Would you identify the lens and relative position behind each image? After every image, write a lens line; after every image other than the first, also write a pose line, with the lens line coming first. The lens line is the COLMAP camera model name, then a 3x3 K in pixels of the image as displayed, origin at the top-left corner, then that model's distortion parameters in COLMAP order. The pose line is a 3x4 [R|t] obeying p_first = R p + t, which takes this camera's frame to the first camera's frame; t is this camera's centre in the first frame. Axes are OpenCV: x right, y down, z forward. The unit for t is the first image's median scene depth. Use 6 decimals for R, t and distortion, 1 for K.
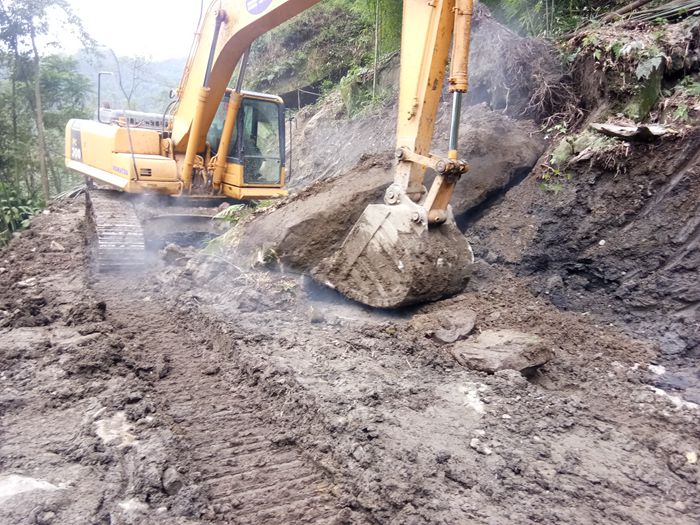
lens RADIAL K [[552.9, 0, 350.0], [0, 552.9, 262.5], [0, 0, 1]] dist [0.082094, -0.113249]
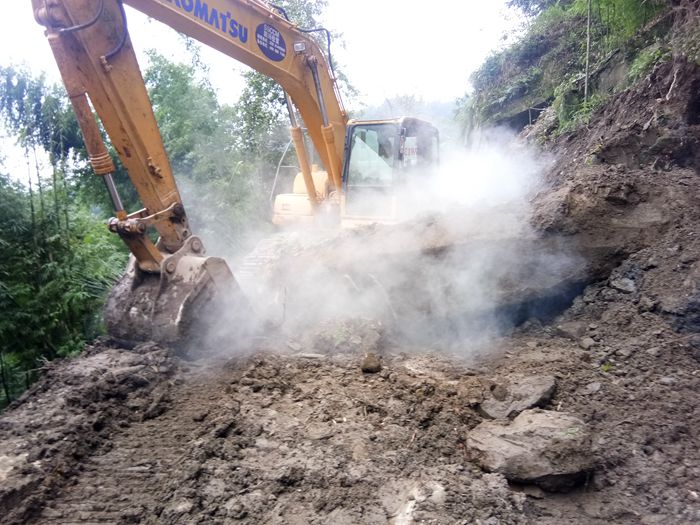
lens RADIAL K [[552.9, 0, 350.0], [0, 552.9, 262.5], [0, 0, 1]] dist [0.082094, -0.113249]
pose [[0.869552, -0.001888, -0.493838, 0.402088], [-0.023435, 0.998708, -0.045082, -0.029232], [0.493285, 0.050775, 0.868384, 0.252924]]
